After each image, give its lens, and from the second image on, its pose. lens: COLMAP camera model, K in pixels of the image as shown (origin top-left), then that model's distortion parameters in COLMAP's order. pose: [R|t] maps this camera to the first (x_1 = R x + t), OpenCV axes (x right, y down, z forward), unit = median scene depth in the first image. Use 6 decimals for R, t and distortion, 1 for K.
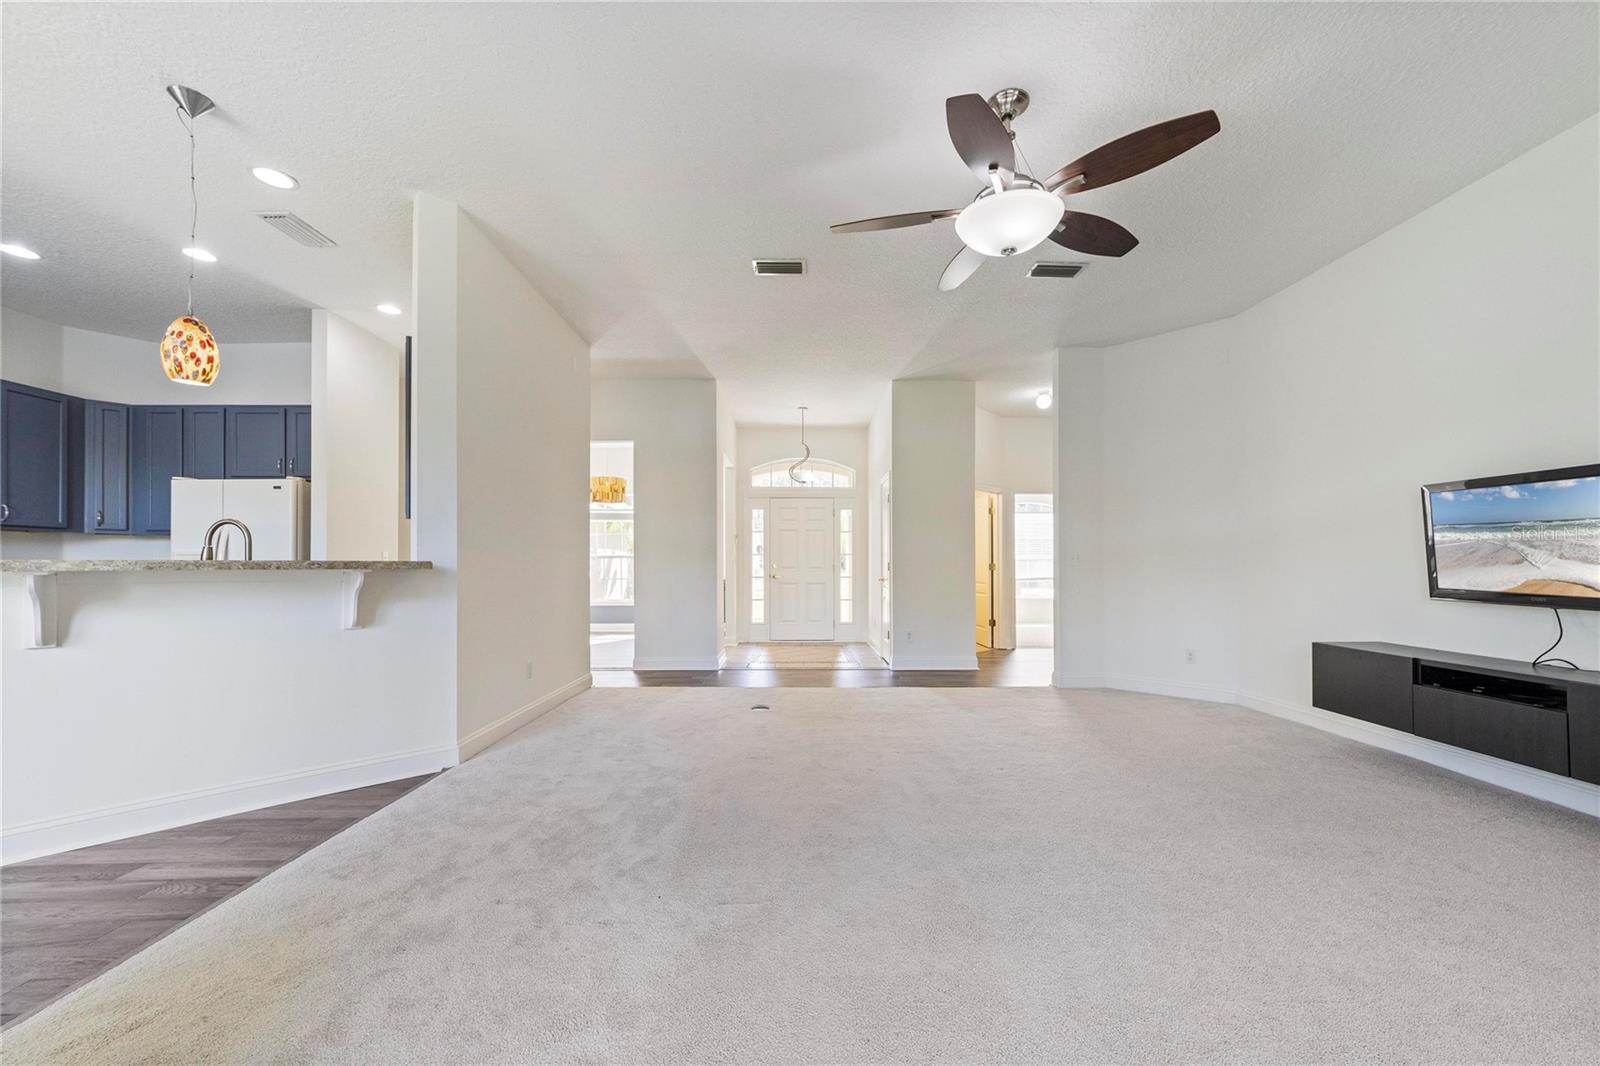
lens RADIAL K [[619.0, 0, 802.2], [0, 619.0, 556.7], [0, 0, 1]] dist [-0.018130, 0.009260]
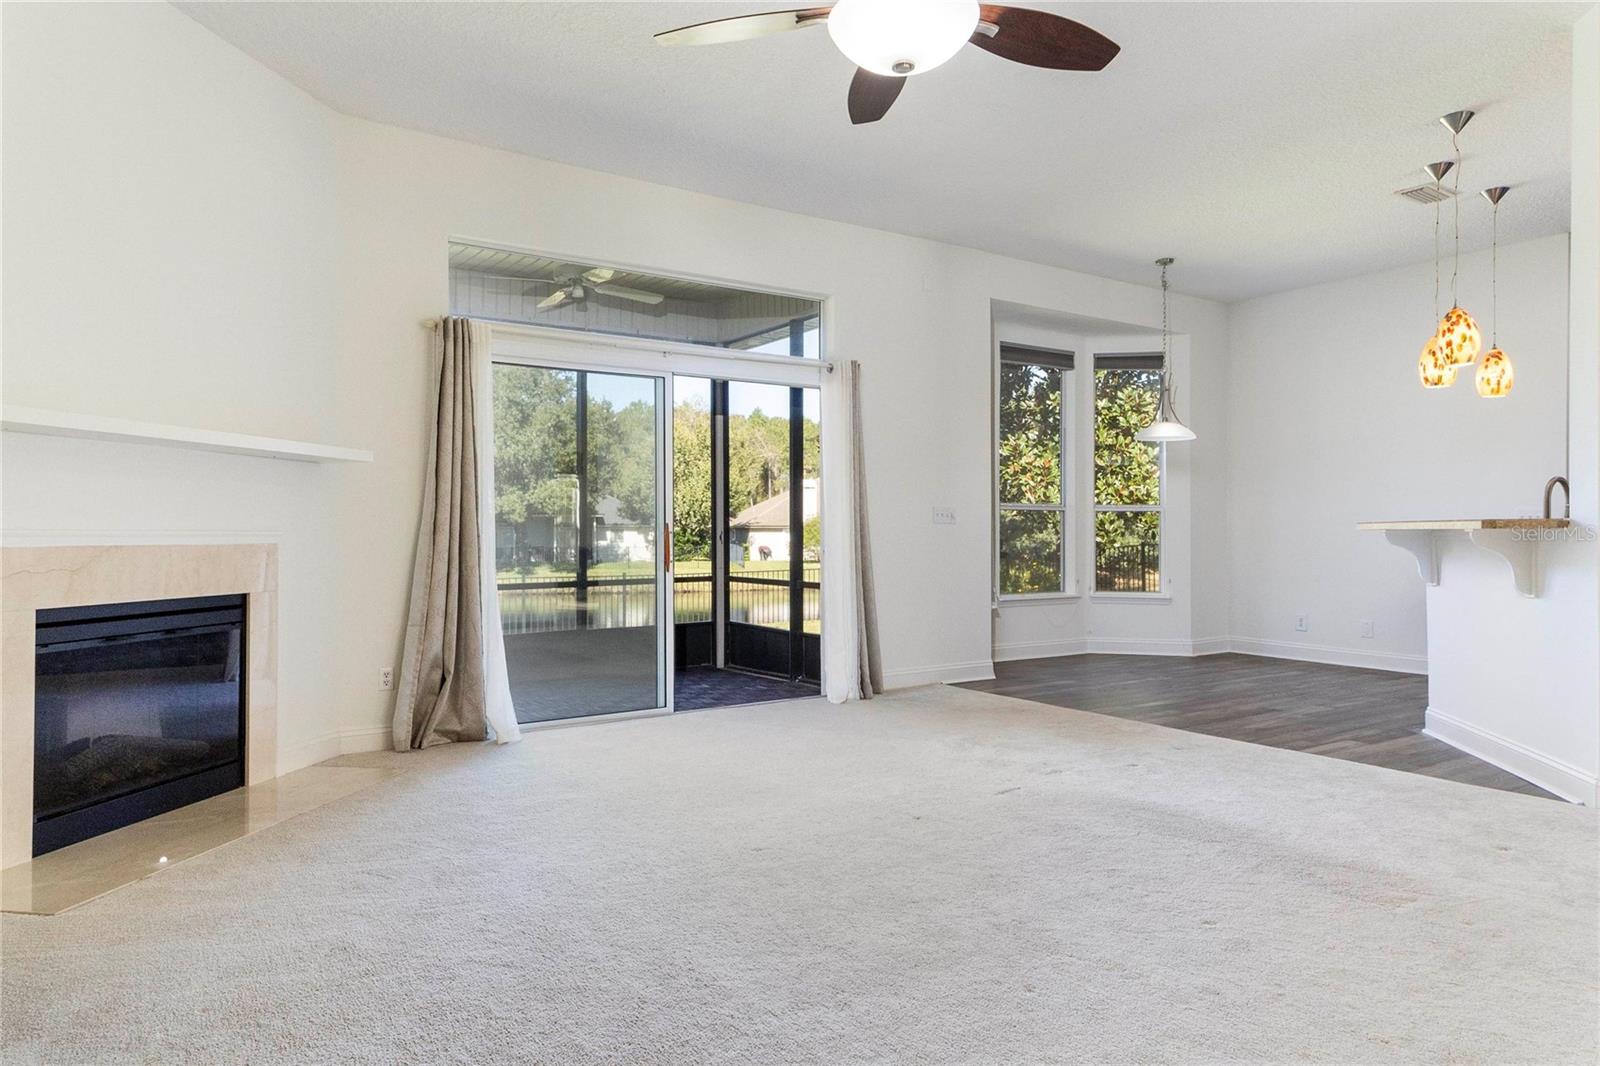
lens RADIAL K [[987.6, 0, 804.0], [0, 987.6, 546.0], [0, 0, 1]] dist [0.015523, 0.002985]
pose [[-0.829654, 0.013787, -0.558107, 1.053061], [0.012938, 0.999901, 0.005467, 0.024440], [0.558128, -0.002685, -0.829751, 1.840008]]
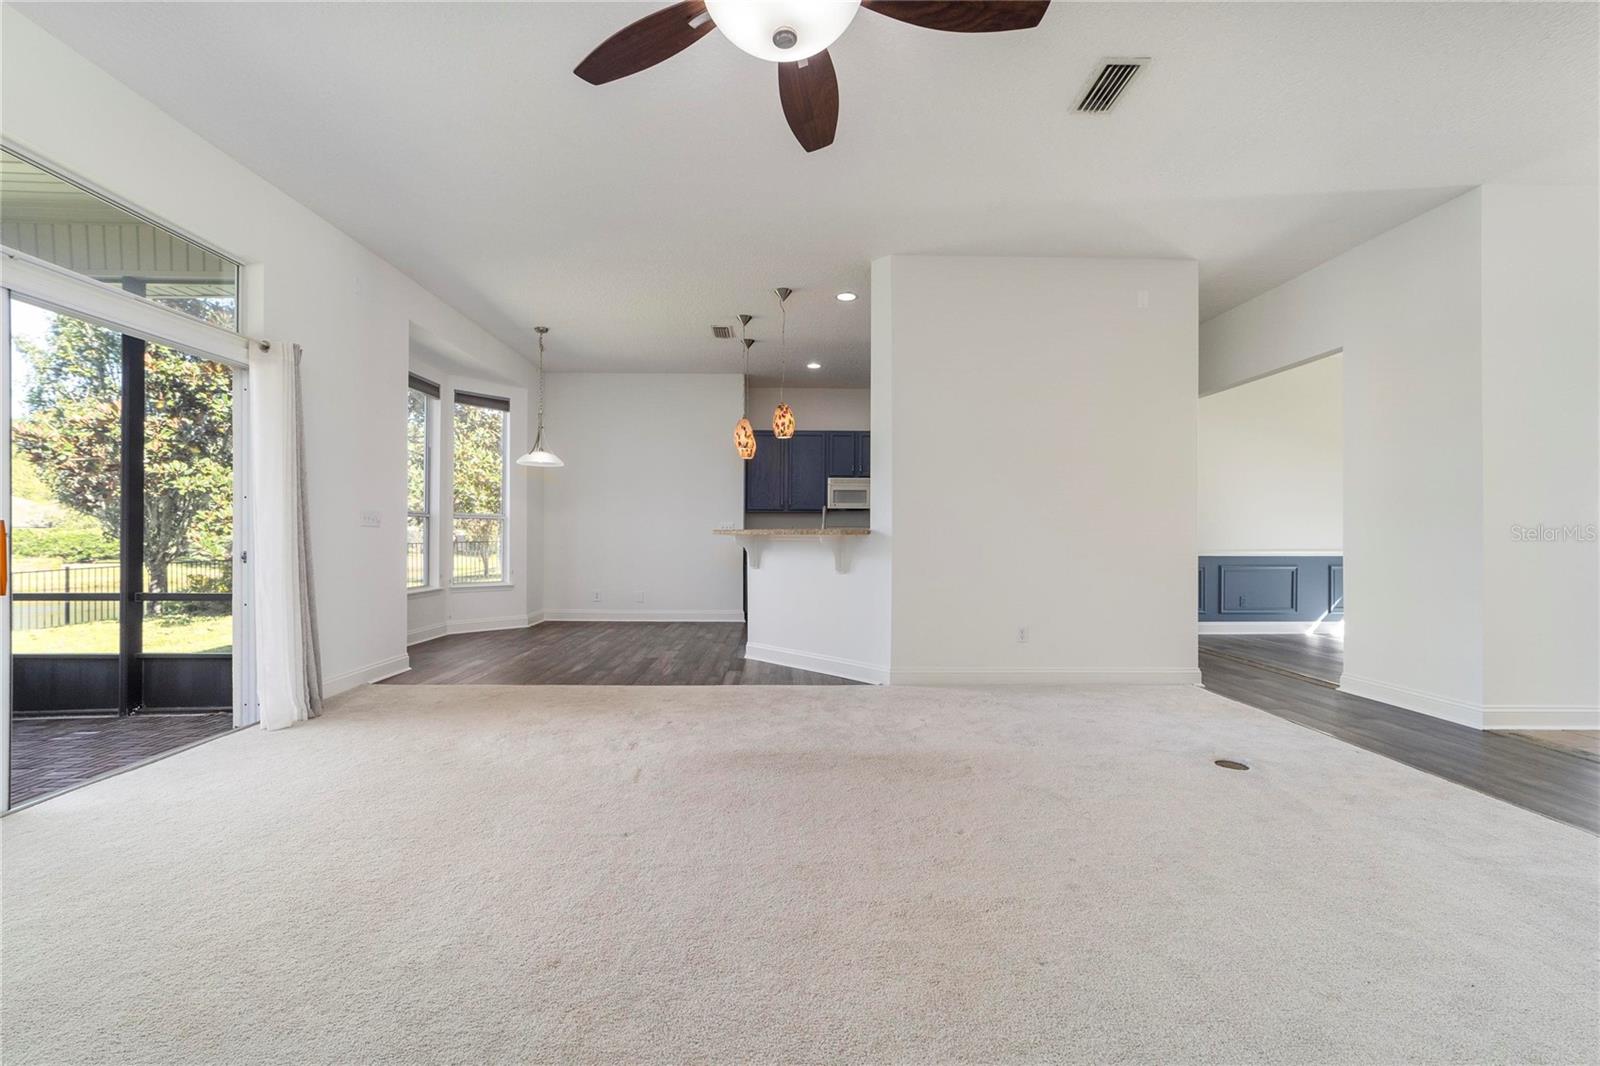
lens RADIAL K [[636.5, 0, 792.8], [0, 636.5, 530.0], [0, 0, 1]] dist [-0.002460, 0.000080]
pose [[0.005391, -0.002700, -0.999982, 1.007746], [0.010459, 0.999942, -0.002643, 0.011138], [0.999931, -0.010445, 0.005419, 1.005323]]
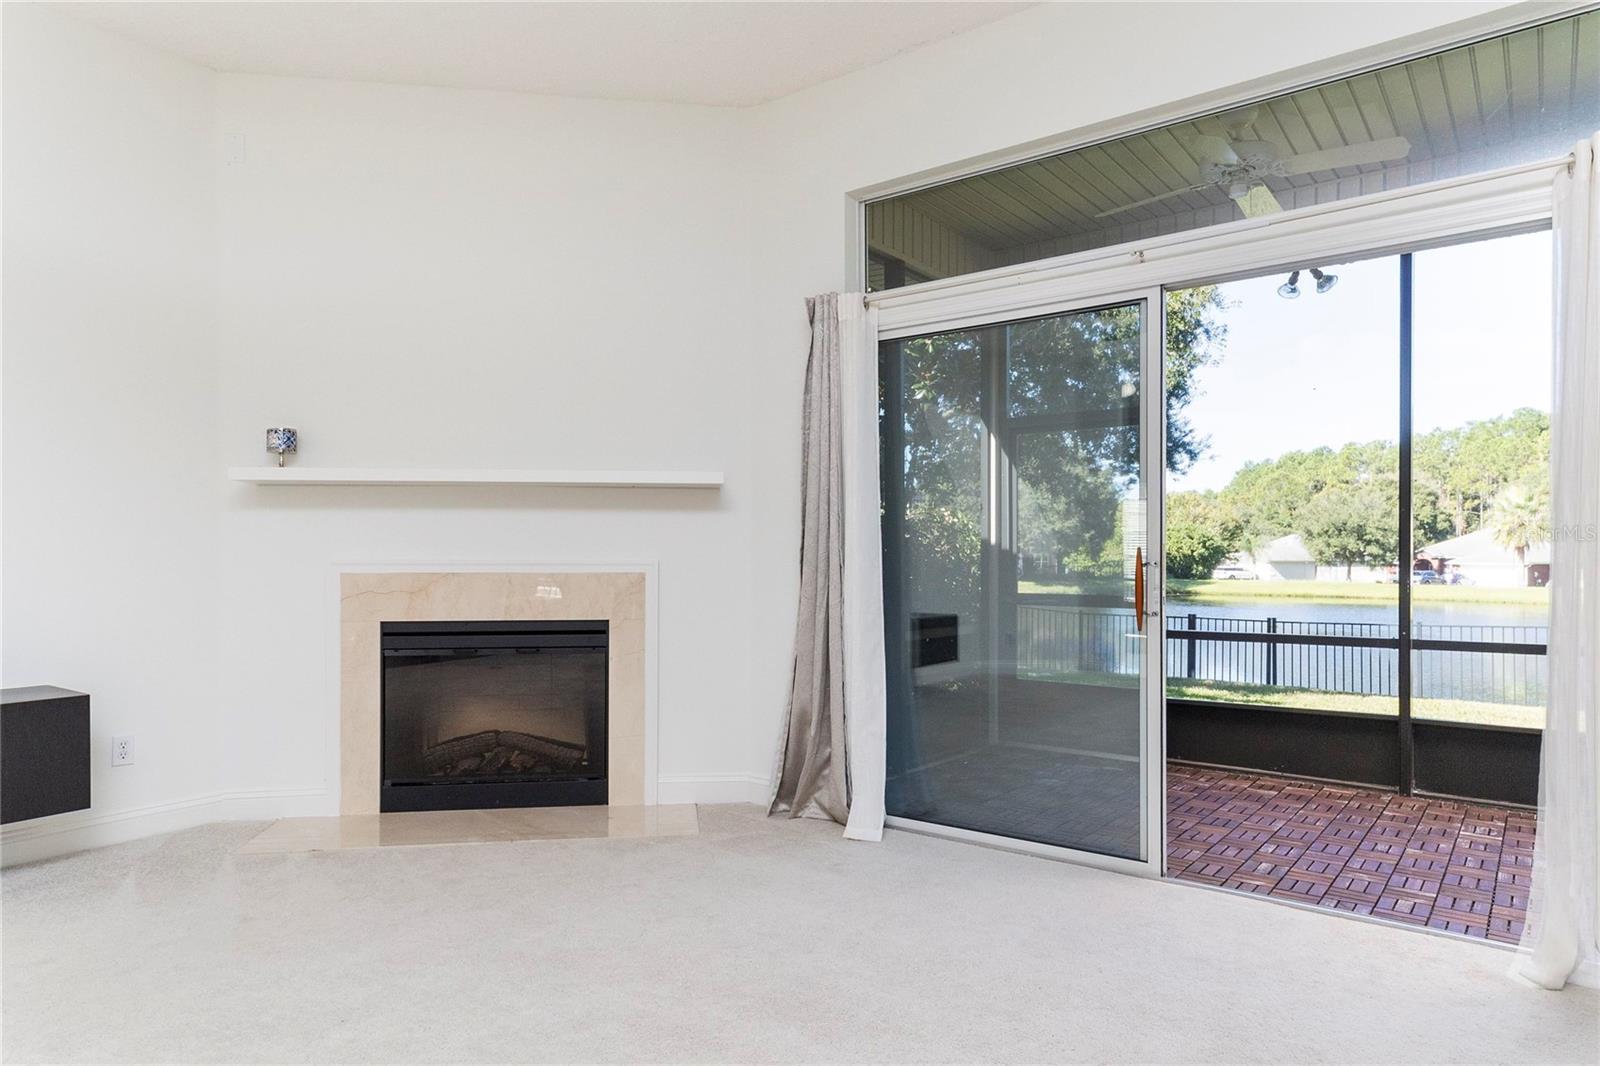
lens RADIAL K [[987.6, 0, 804.0], [0, 987.6, 546.0], [0, 0, 1]] dist [0.015523, 0.002985]
pose [[-0.795569, 0.011674, 0.605750, -0.336997], [-0.005066, 0.999651, -0.025919, 0.014323], [-0.605842, -0.023690, -0.795232, 1.152644]]
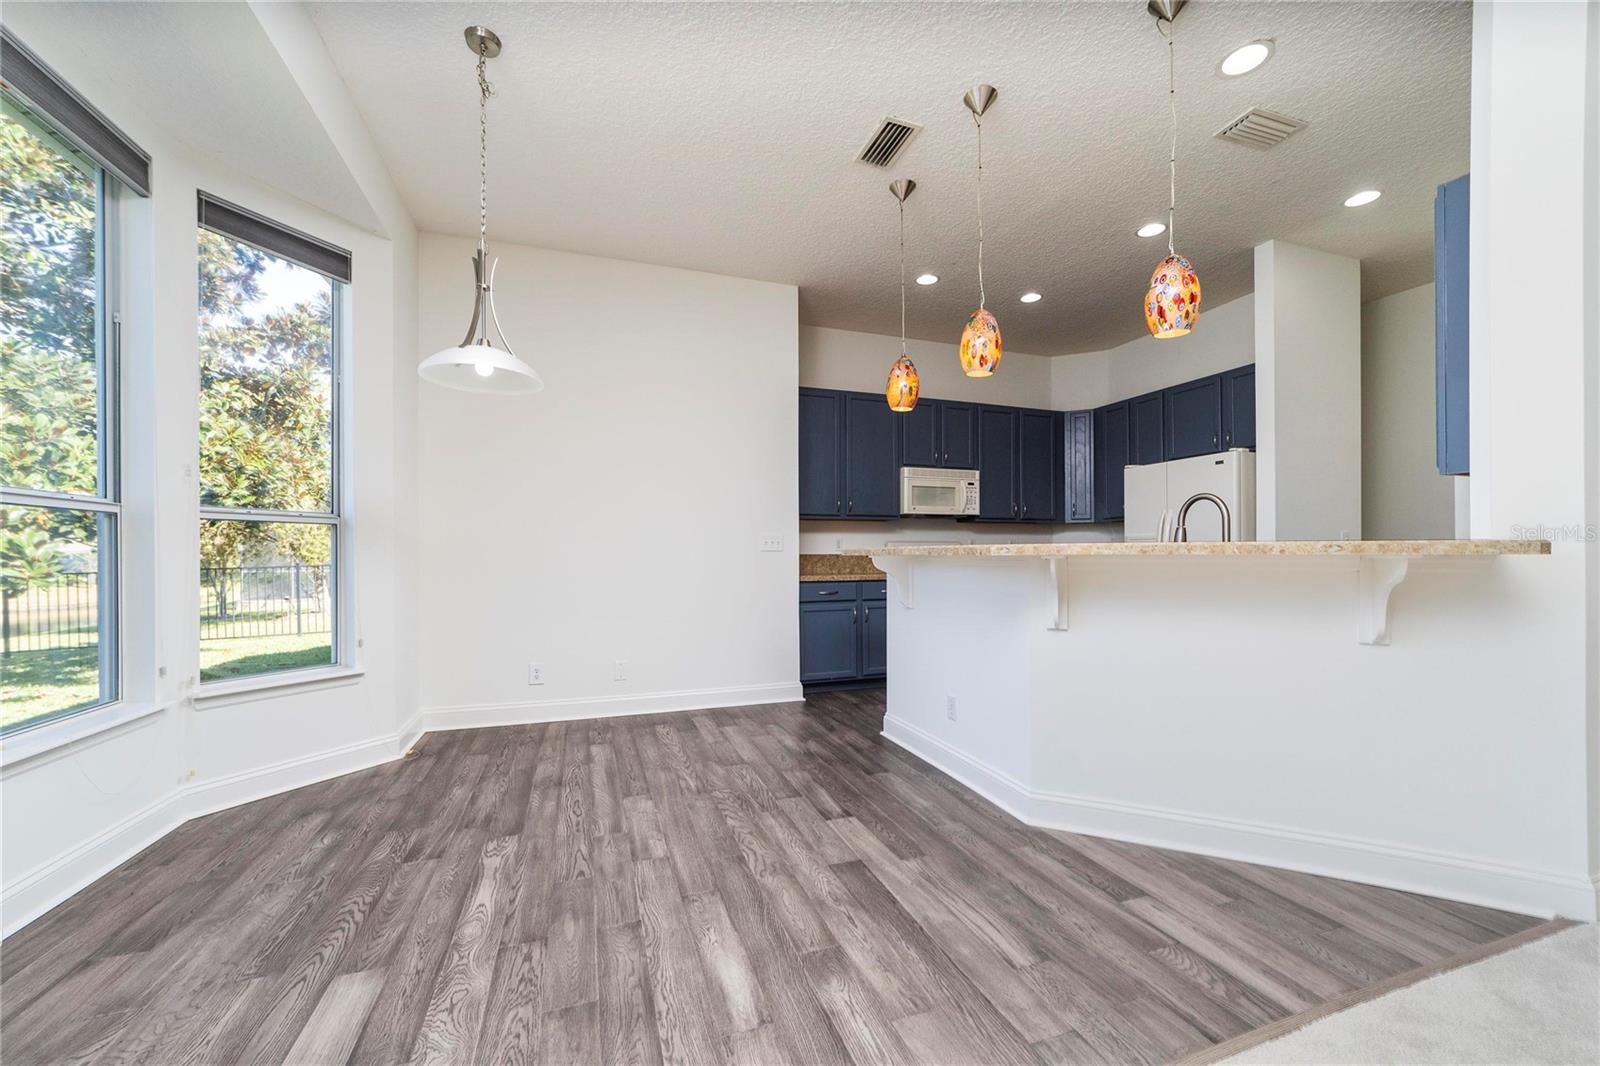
lens RADIAL K [[614.5, 0, 805.8], [0, 614.5, 556.2], [0, 0, 1]] dist [0.006343, 0.000539]
pose [[0.321228, 0.007572, -0.946972, -0.343597], [0.015613, 0.999790, 0.013290, 0.004668], [0.946873, -0.019054, 0.321042, 0.236452]]
